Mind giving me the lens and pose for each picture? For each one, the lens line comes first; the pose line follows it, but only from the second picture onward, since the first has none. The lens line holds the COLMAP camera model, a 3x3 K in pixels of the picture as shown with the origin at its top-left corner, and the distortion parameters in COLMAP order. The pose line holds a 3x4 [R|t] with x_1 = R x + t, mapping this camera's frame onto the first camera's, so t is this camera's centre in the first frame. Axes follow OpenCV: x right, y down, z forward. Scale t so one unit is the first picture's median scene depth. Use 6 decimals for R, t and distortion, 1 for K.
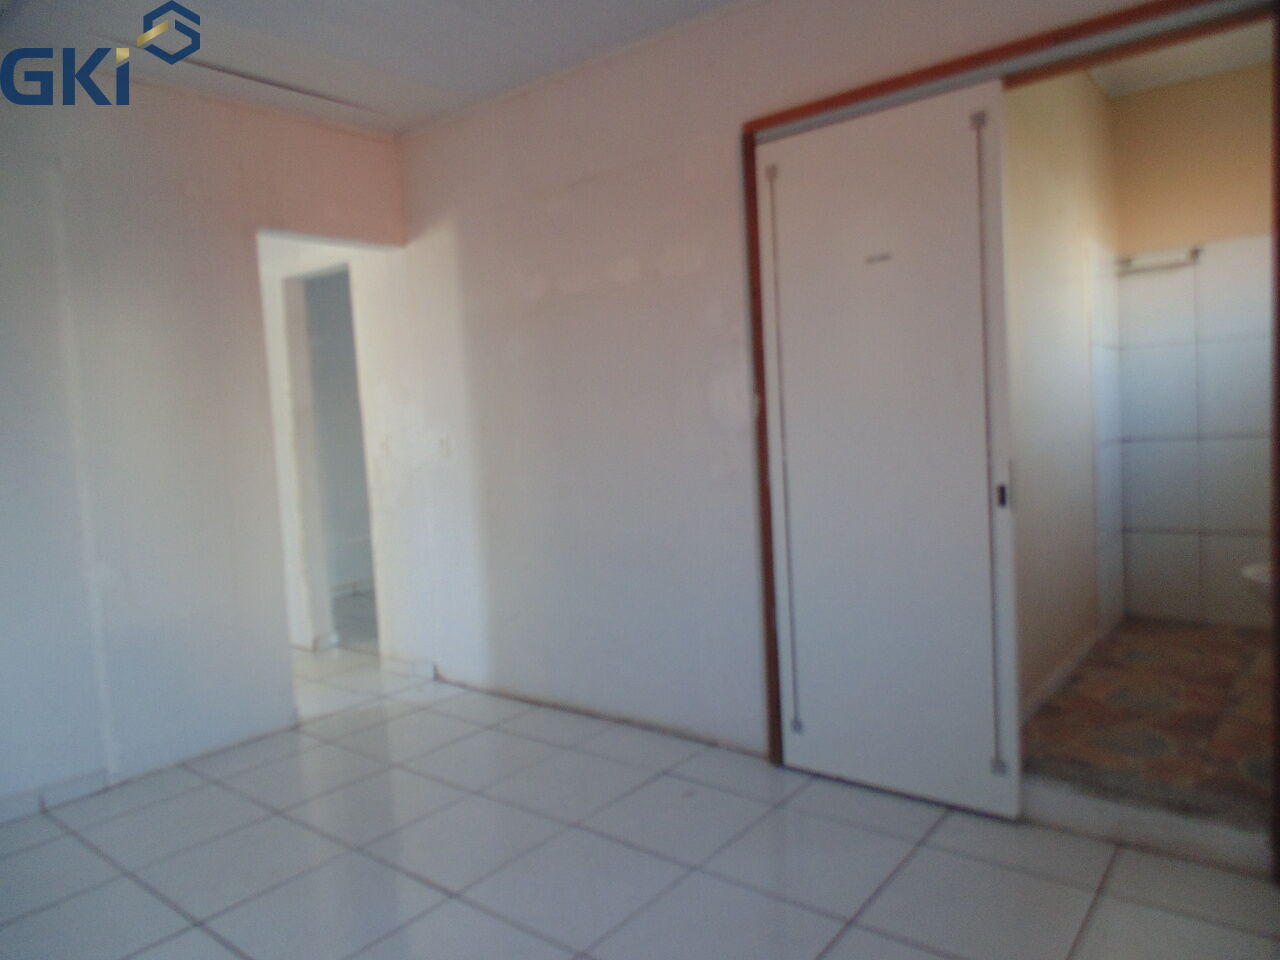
lens RADIAL K [[889.8, 0, 640.0], [0, 889.8, 480.0], [0, 0, 1]] dist [-0.004979, -0.001082]
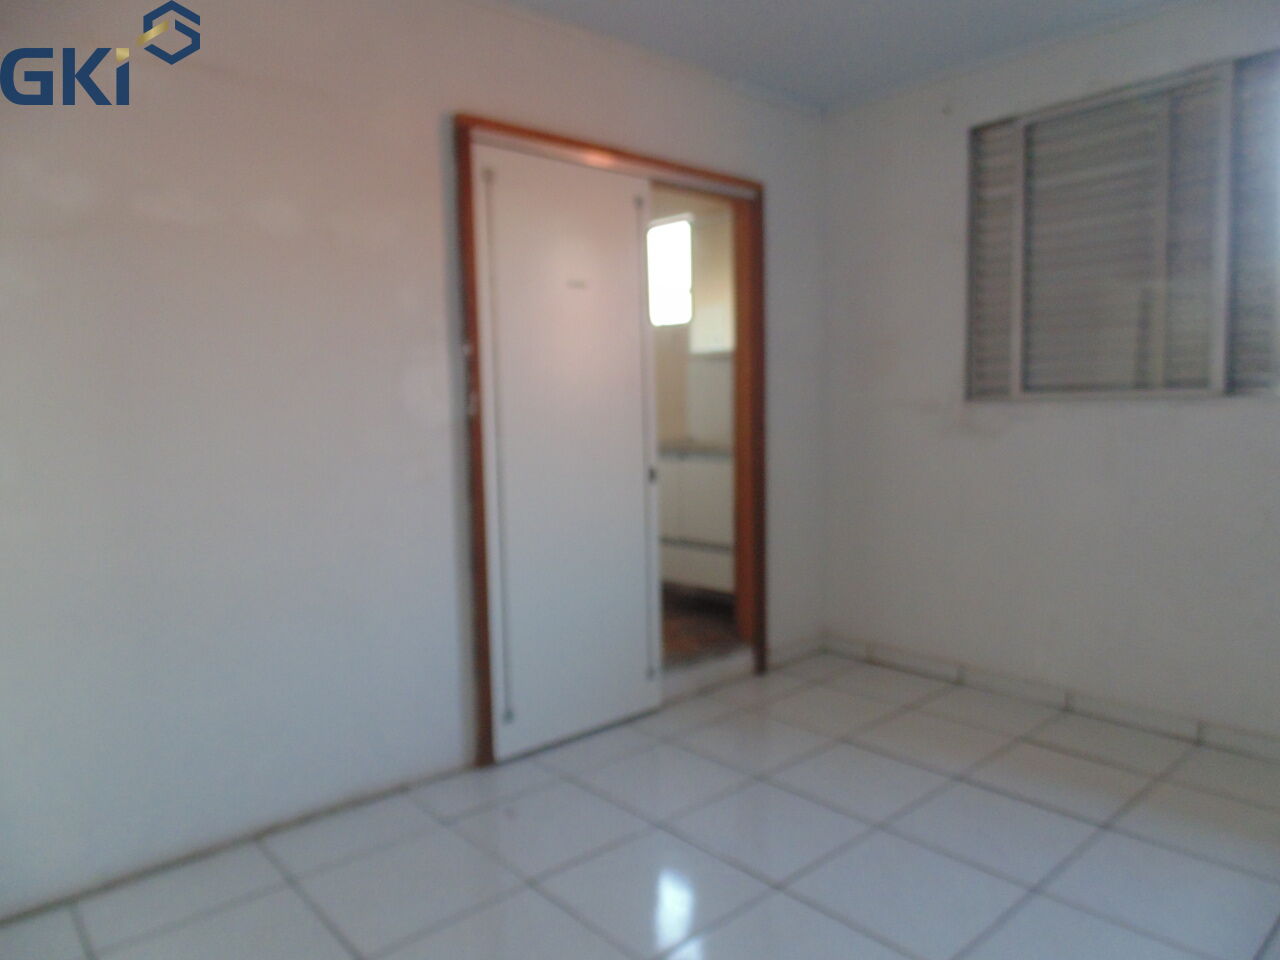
lens RADIAL K [[889.8, 0, 640.0], [0, 889.8, 480.0], [0, 0, 1]] dist [-0.004979, -0.001082]
pose [[0.147138, -0.042803, 0.988189, -0.833627], [0.080550, 0.996263, 0.031159, -0.017184], [-0.985831, 0.075014, 0.150036, 0.694884]]
